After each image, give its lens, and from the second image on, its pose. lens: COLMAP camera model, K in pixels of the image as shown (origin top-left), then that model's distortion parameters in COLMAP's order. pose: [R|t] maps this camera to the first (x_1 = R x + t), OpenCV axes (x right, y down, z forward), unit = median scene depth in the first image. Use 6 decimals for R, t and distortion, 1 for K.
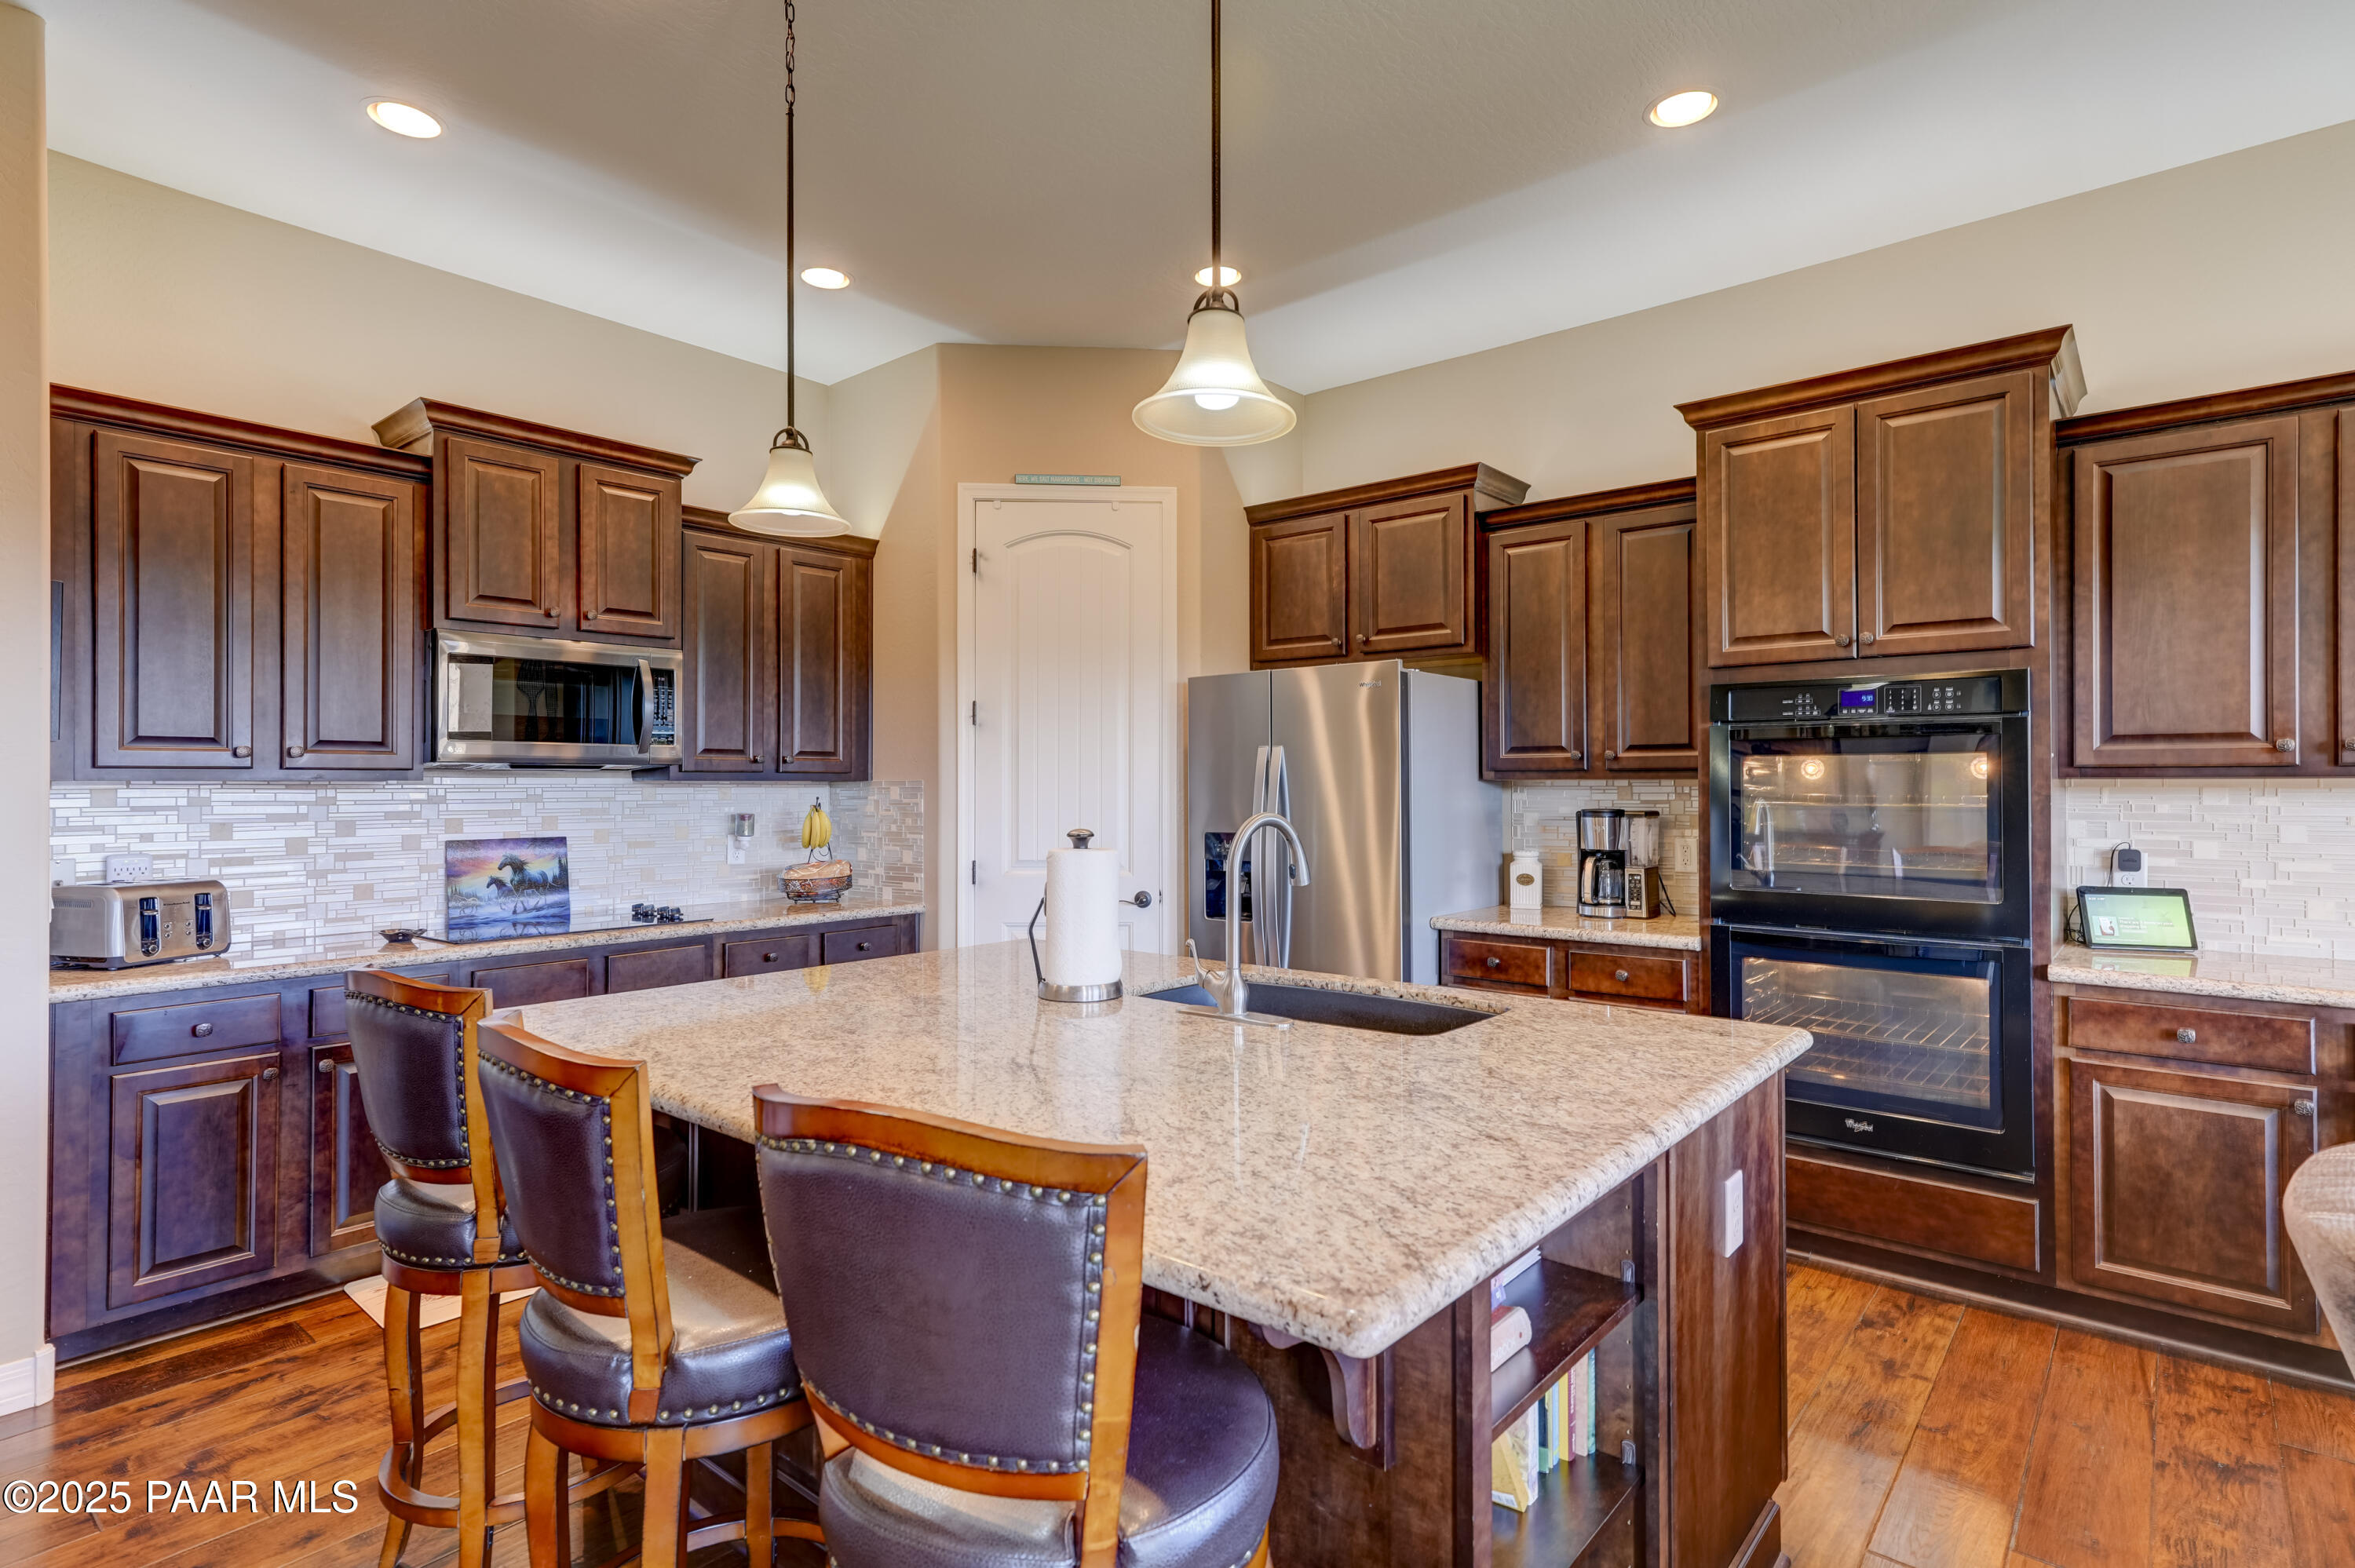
lens RADIAL K [[1193.3, 0, 1188.2], [0, 1193.3, 765.7], [0, 0, 1]] dist [0.019639, 0.002555]
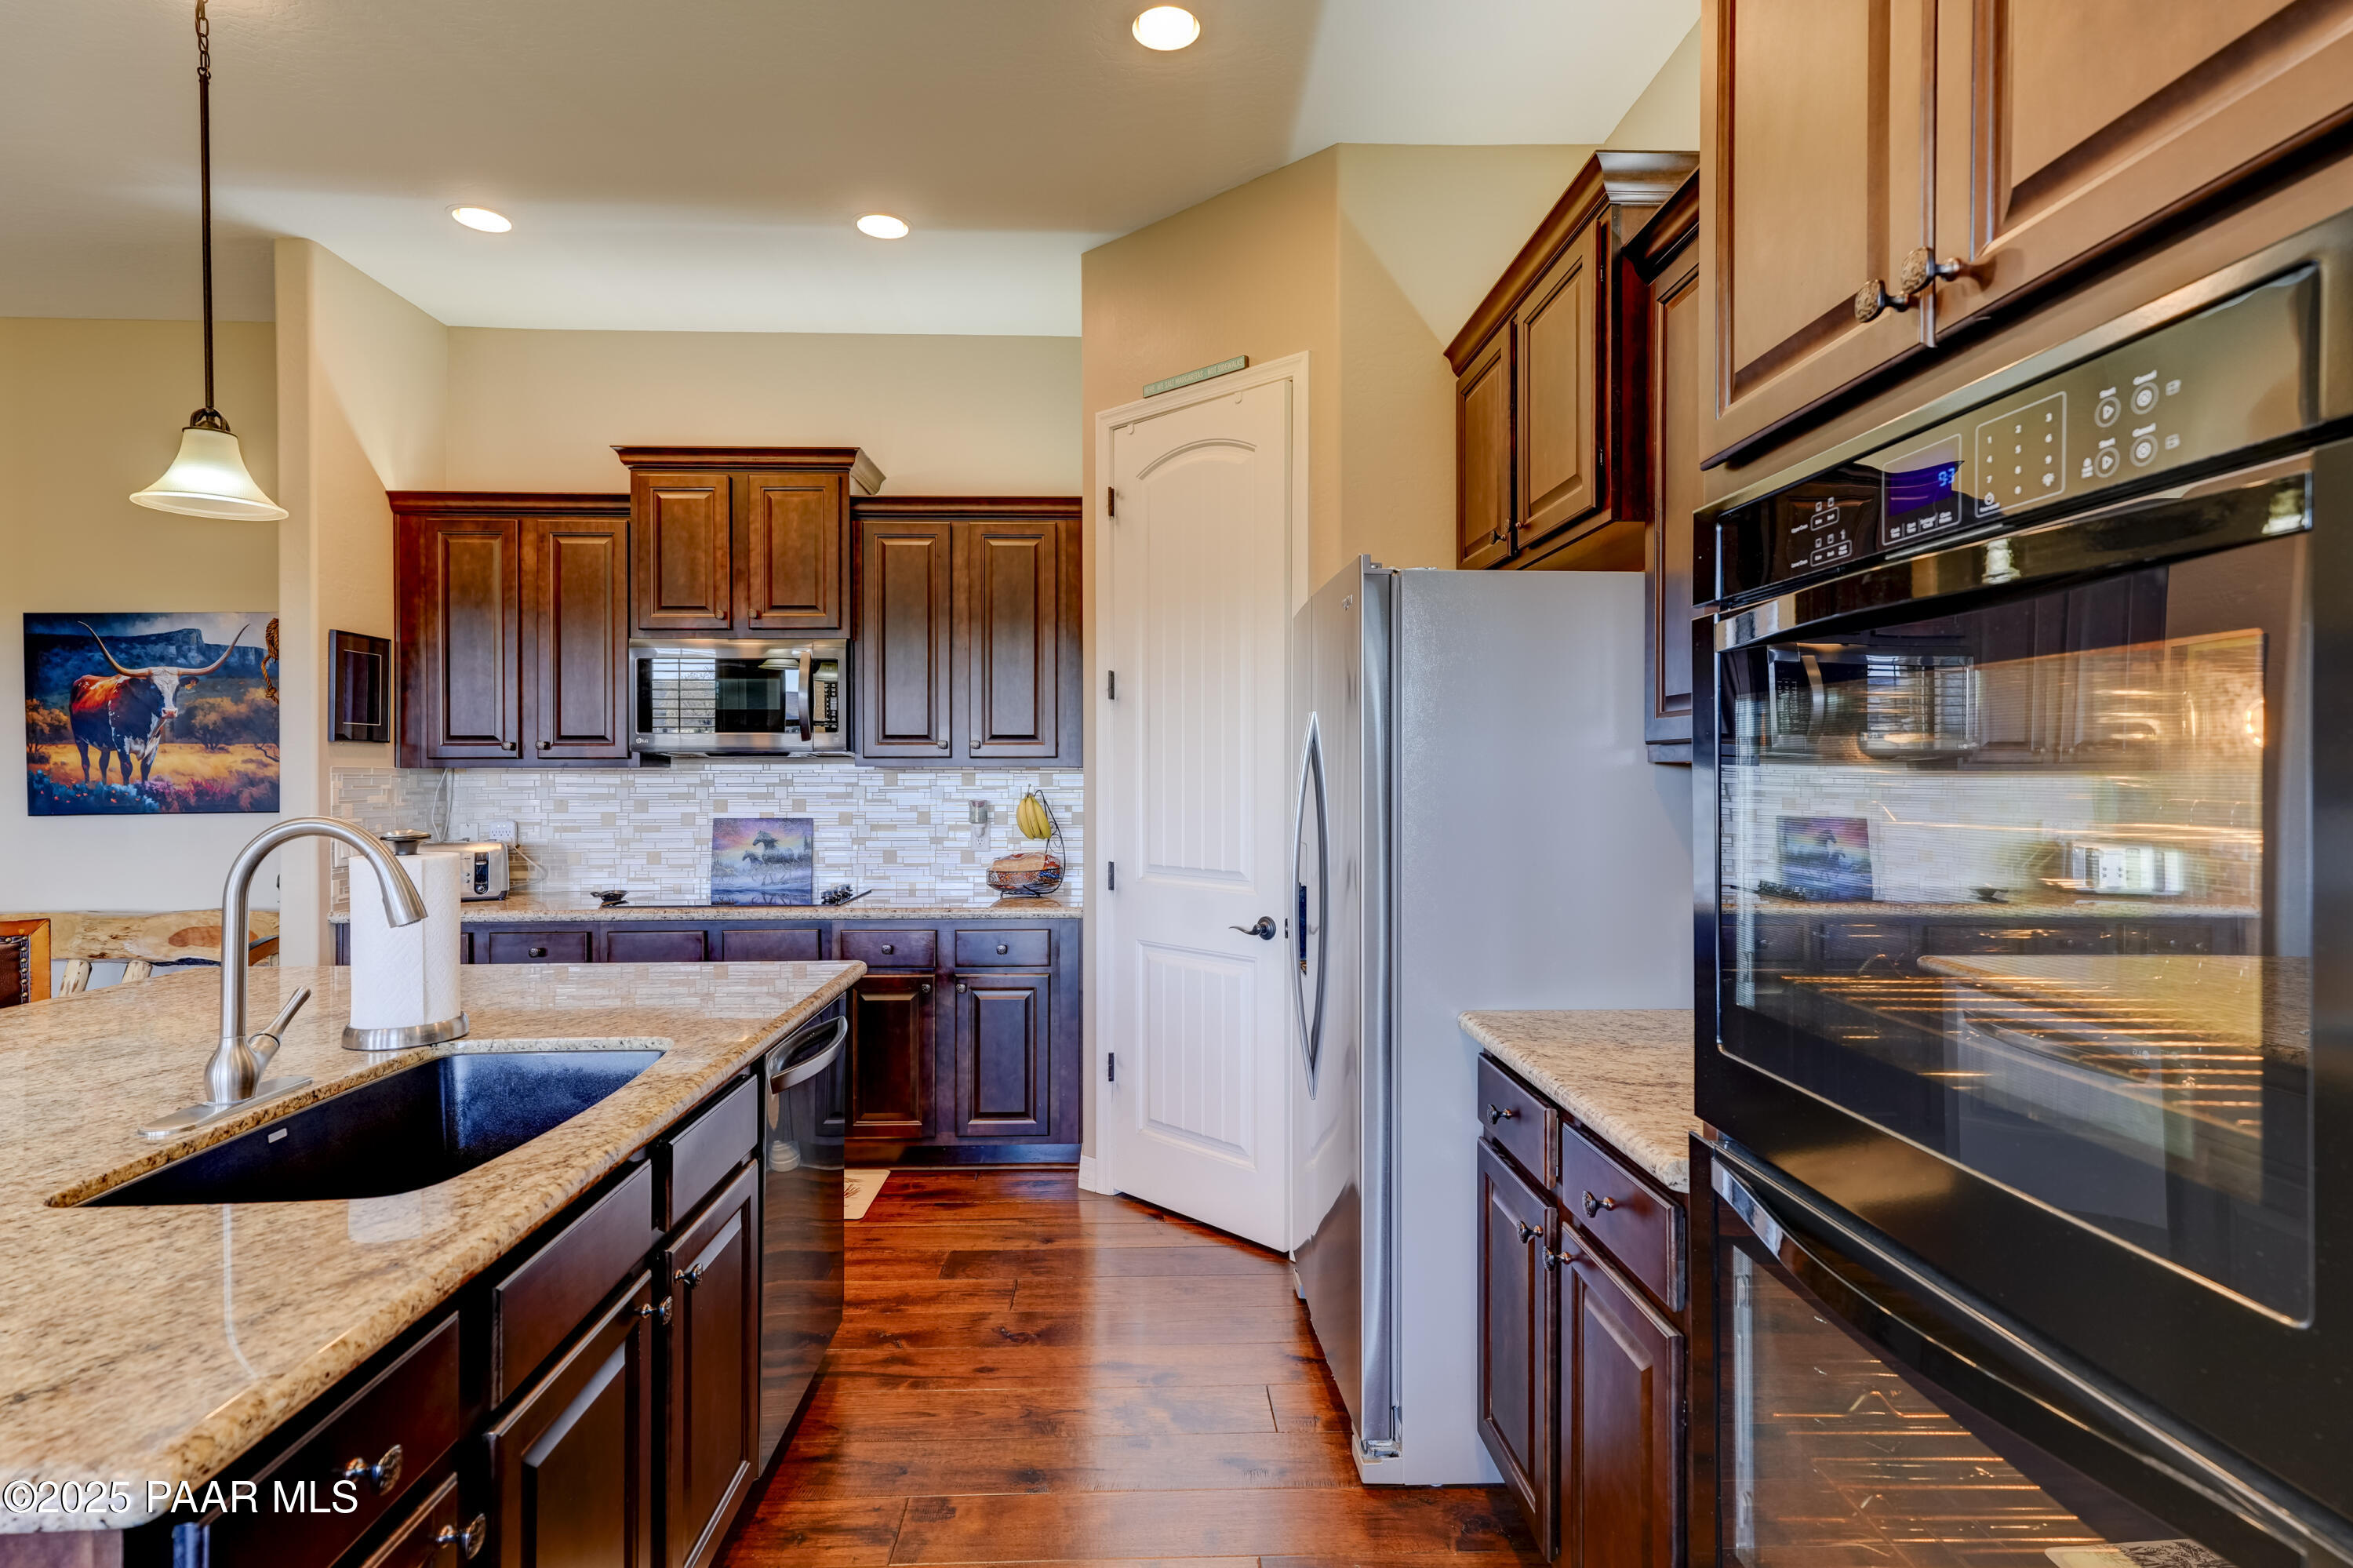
lens RADIAL K [[1192.5, 0, 1176.5], [0, 1192.5, 775.6], [0, 0, 1]] dist [0.019639, 0.002555]
pose [[0.672207, 0.002013, -0.740361, 0.554604], [0.012792, 0.999815, 0.014332, 0.009533], [0.740253, -0.019105, 0.672057, 0.550614]]
